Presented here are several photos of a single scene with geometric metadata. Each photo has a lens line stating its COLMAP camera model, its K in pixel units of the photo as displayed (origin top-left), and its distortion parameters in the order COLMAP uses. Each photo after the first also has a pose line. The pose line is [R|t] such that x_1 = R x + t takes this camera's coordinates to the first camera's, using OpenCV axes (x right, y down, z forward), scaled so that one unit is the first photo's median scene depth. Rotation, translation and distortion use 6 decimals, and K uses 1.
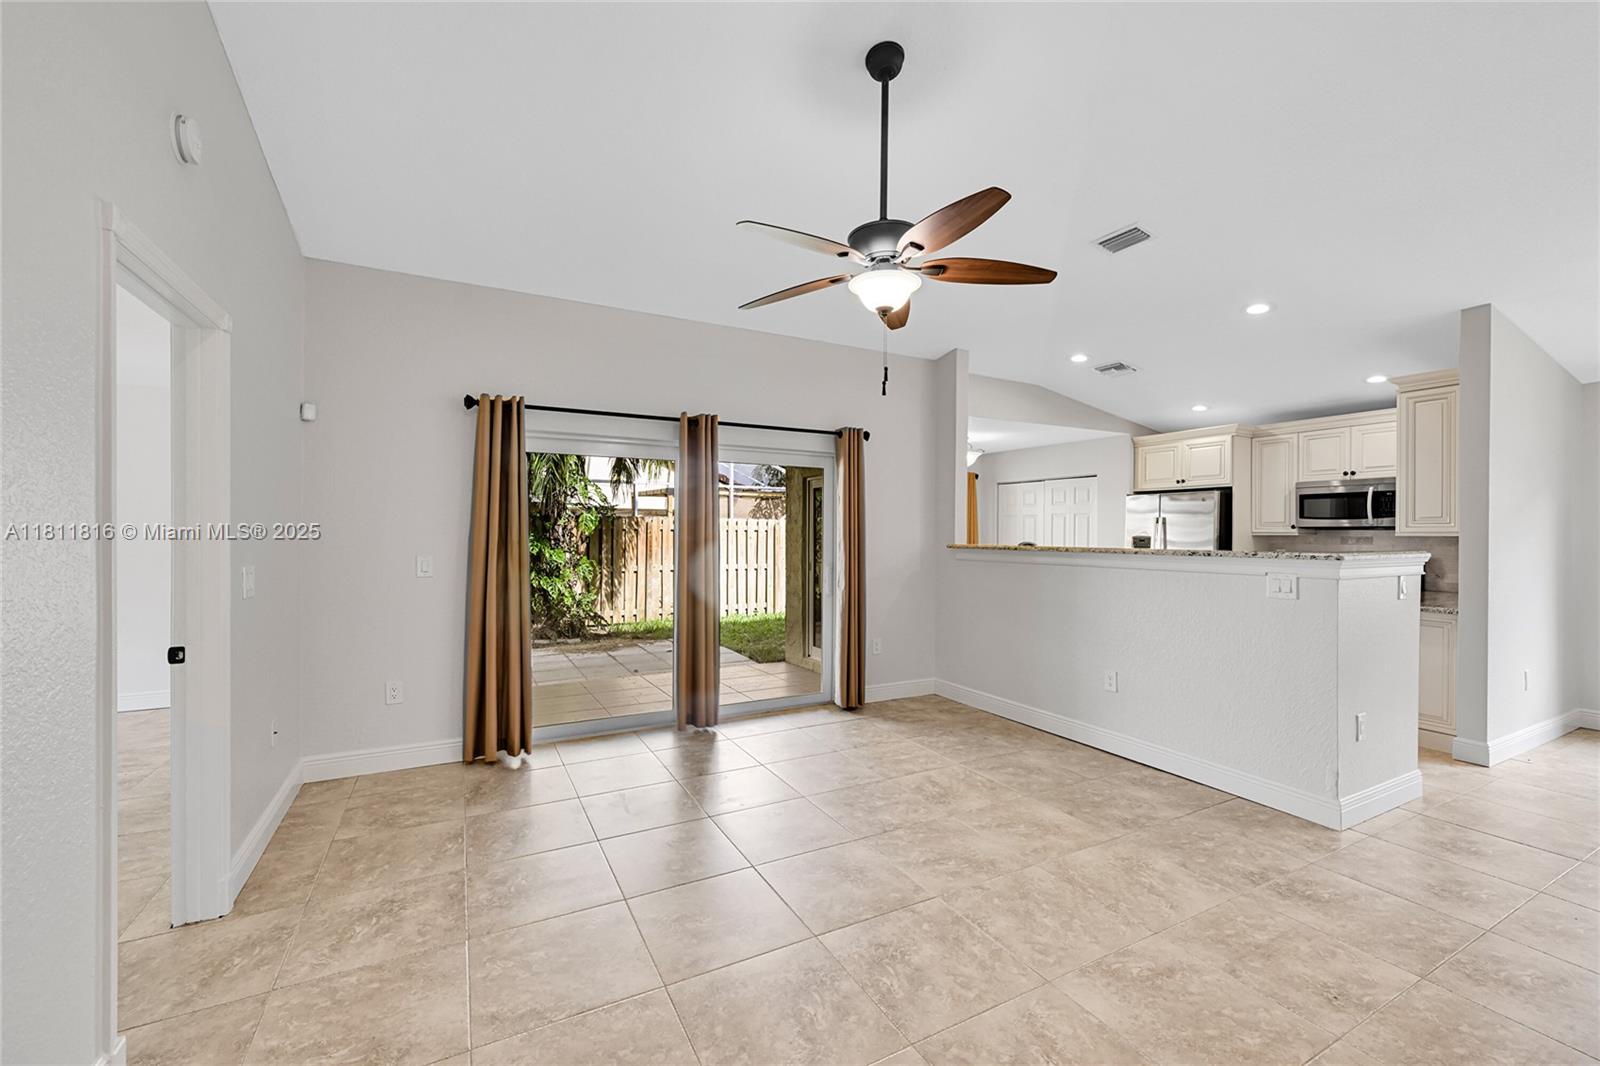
lens RADIAL K [[652.0, 0, 791.3], [0, 652.0, 532.9], [0, 0, 1]] dist [0.006287, 0.000847]
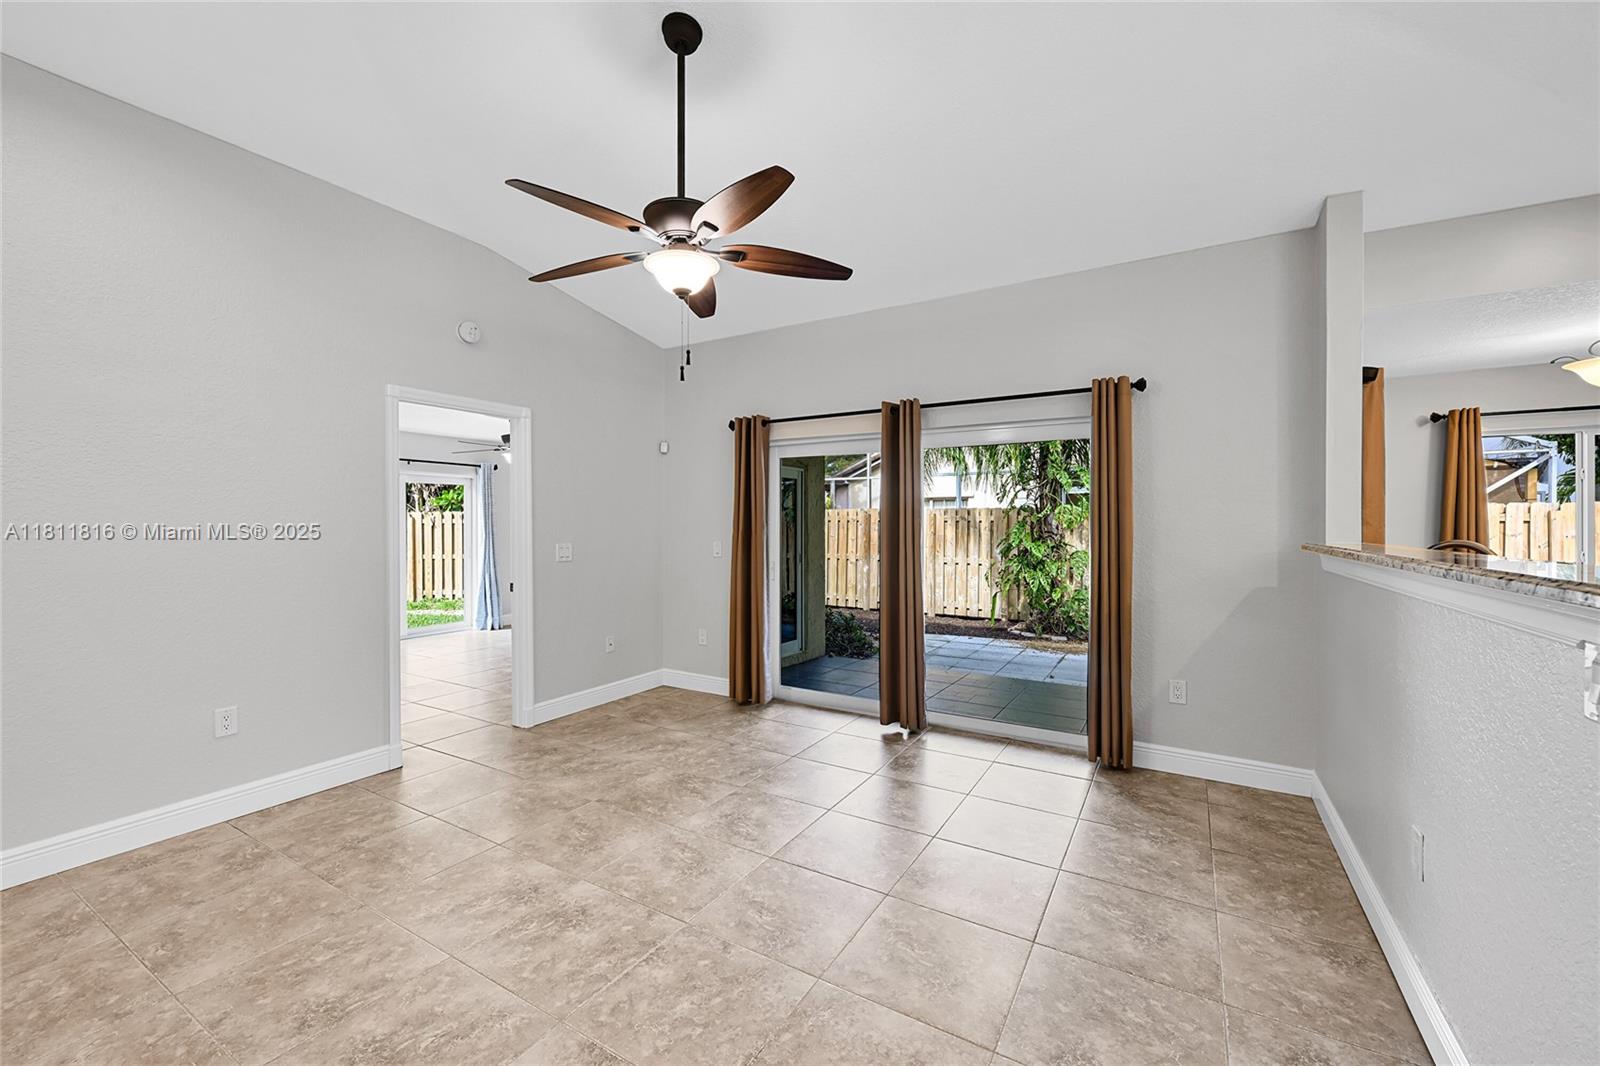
lens RADIAL K [[652.0, 0, 791.8], [0, 652.0, 532.7], [0, 0, 1]] dist [0.006287, 0.000847]
pose [[0.514318, 0.008210, -0.857560, 0.757258], [0.000975, 0.999948, 0.010158, 0.001714], [0.857599, -0.006061, 0.514283, 0.464000]]
